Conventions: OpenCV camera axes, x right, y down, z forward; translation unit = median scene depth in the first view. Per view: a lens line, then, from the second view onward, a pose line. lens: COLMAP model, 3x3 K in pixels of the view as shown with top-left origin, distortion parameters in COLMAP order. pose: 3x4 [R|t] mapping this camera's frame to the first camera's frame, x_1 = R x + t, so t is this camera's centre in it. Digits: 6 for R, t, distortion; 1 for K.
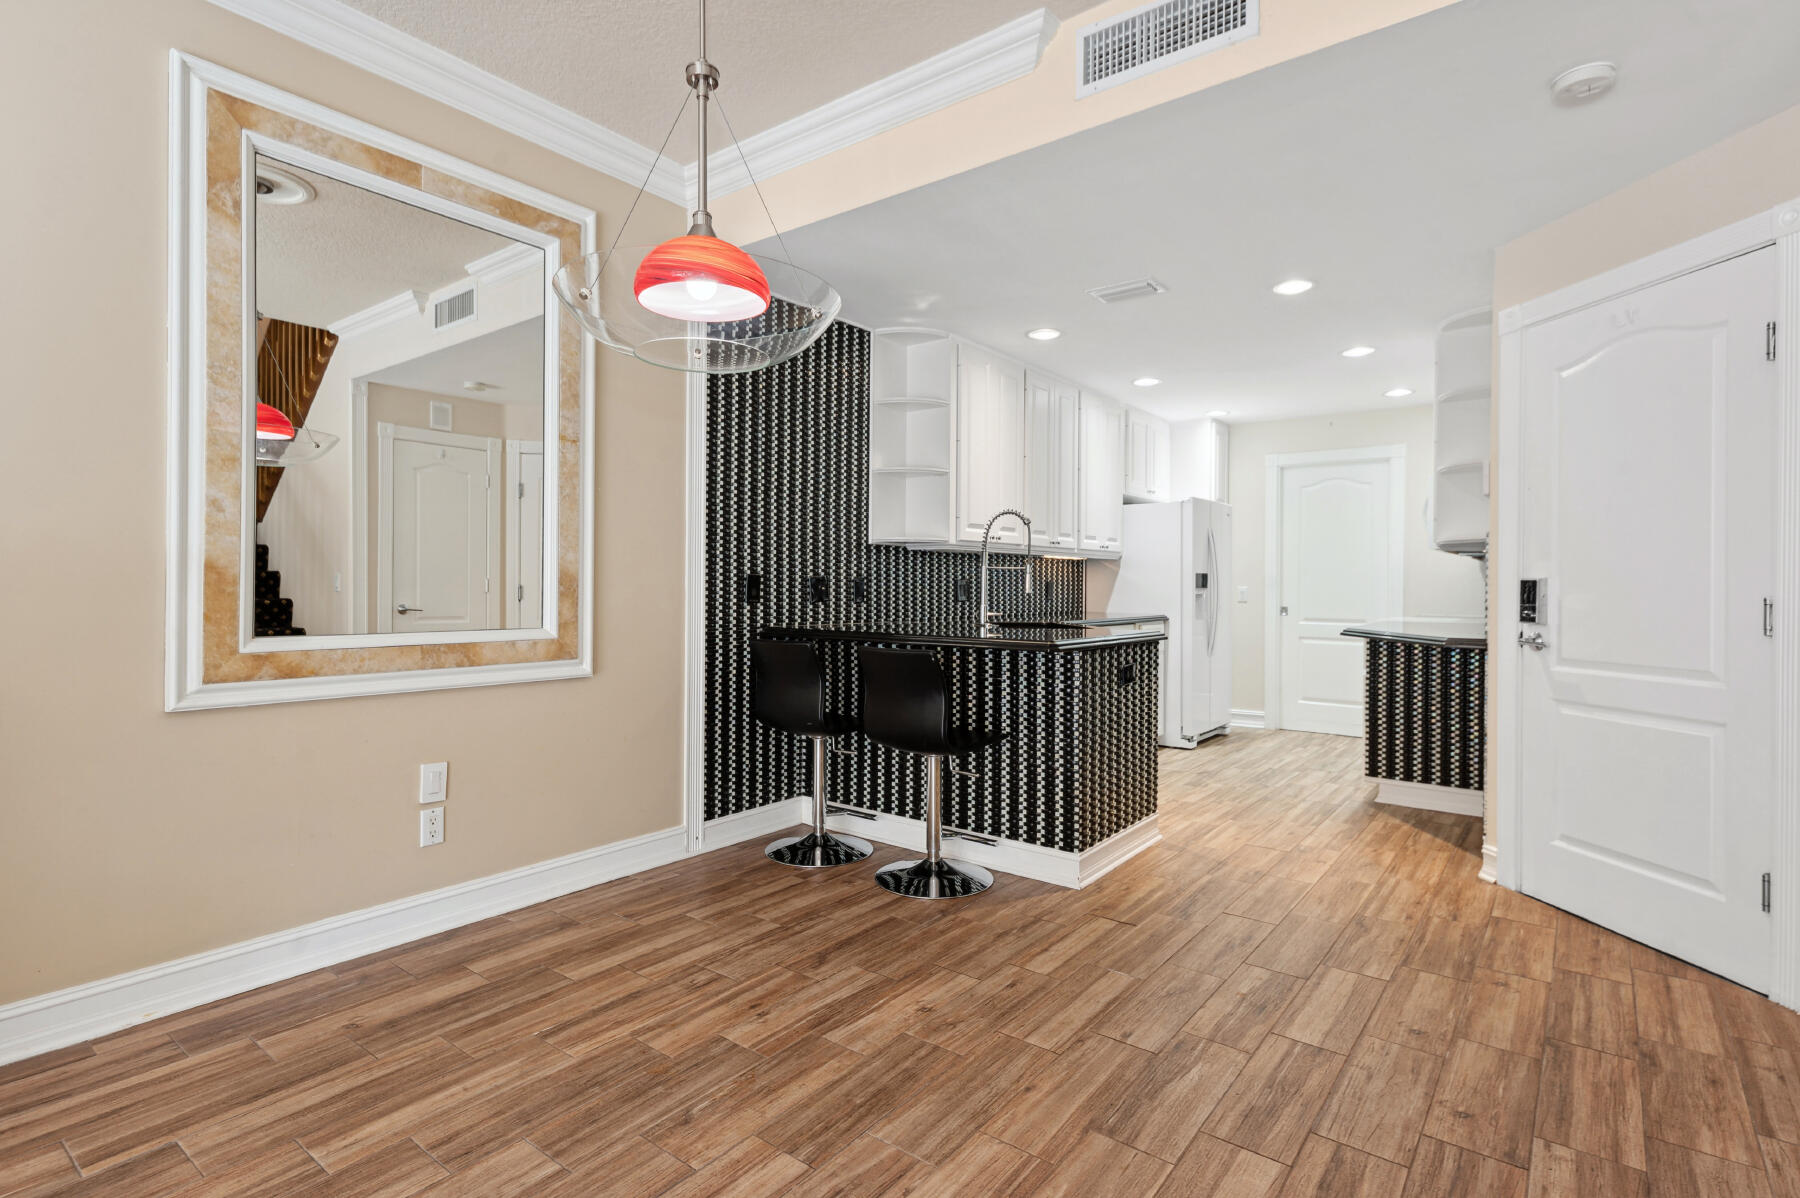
lens RADIAL K [[887.8, 0, 898.0], [0, 887.8, 580.4], [0, 0, 1]] dist [-0.005625, -0.000140]
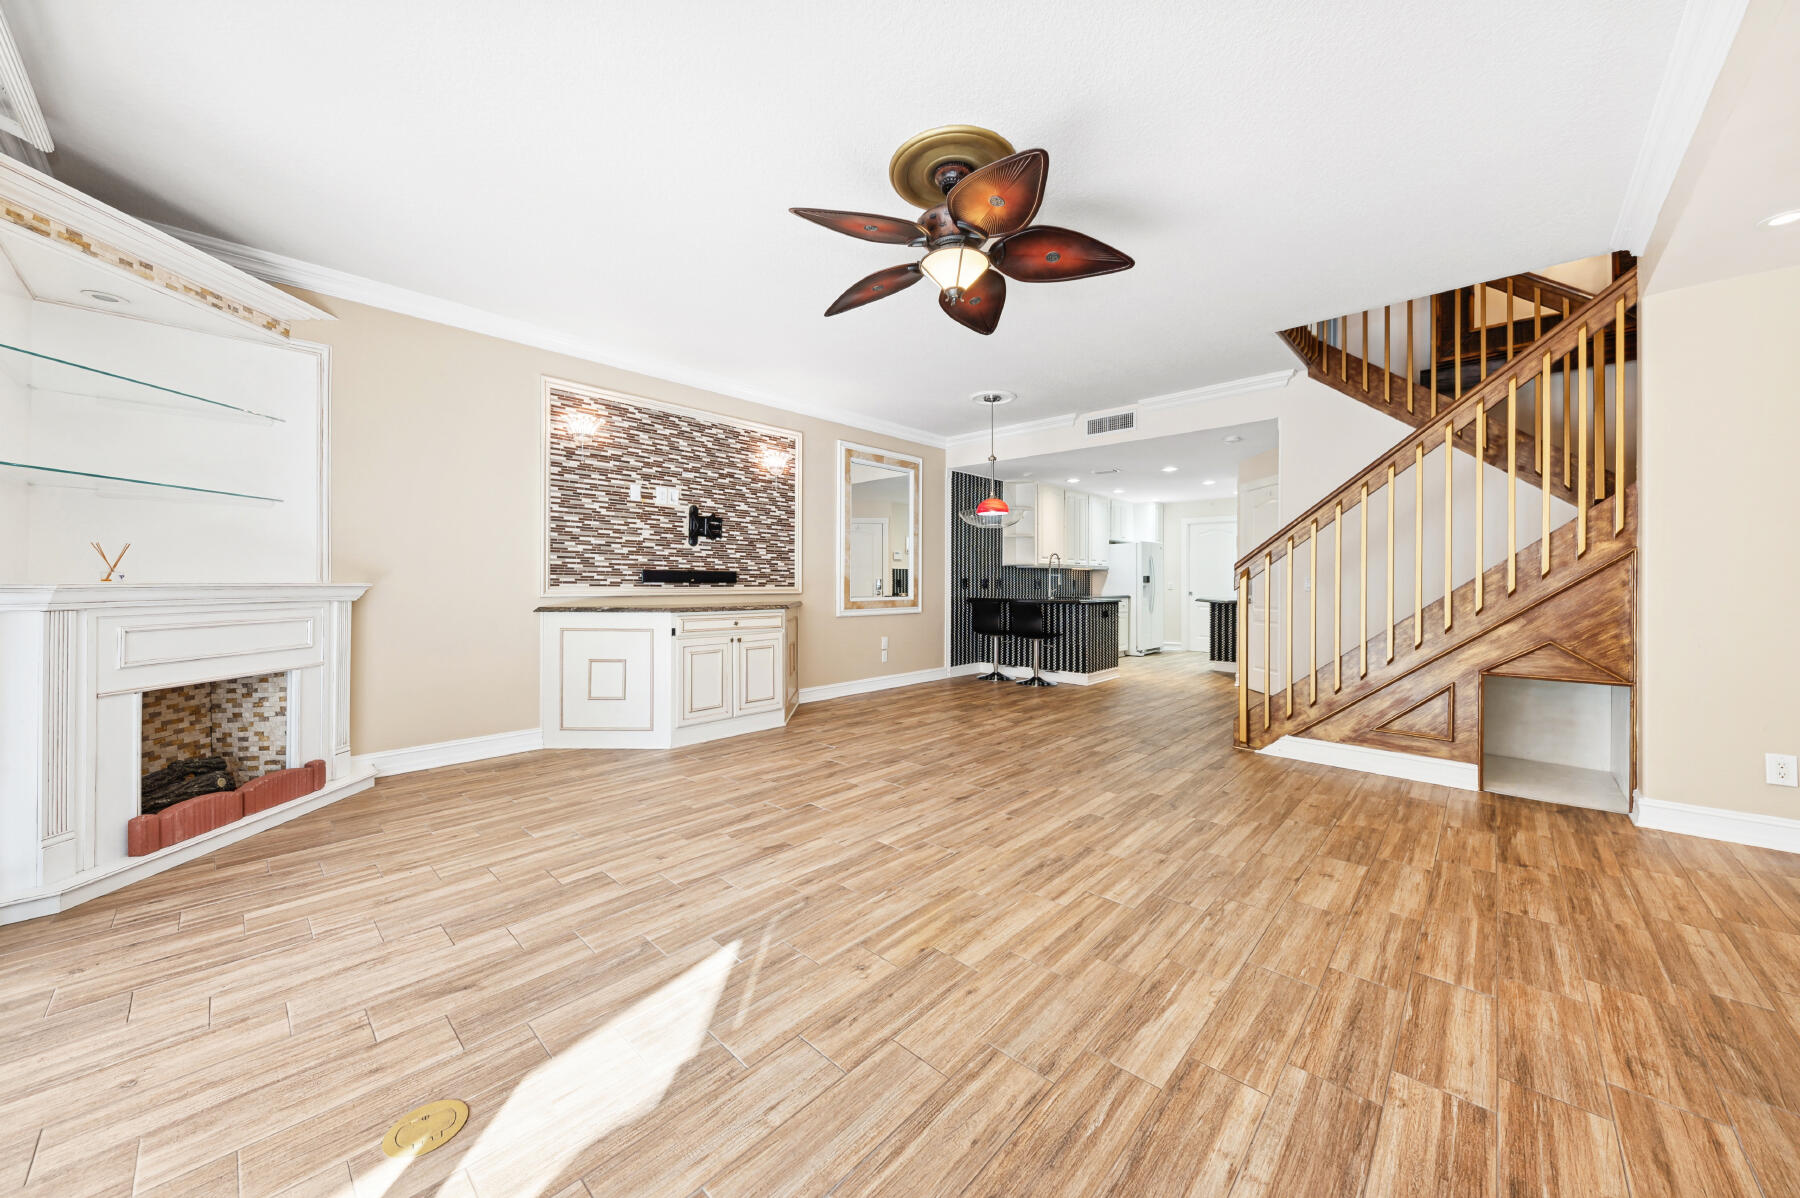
lens RADIAL K [[627.0, 0, 893.3], [0, 627.0, 587.7], [0, 0, 1]] dist [0.002514, -0.000128]
pose [[0.994376, -0.006744, -0.105690, -0.166601], [0.007665, 0.999936, 0.008312, 0.004626], [0.105628, -0.009076, 0.994364, -0.871126]]
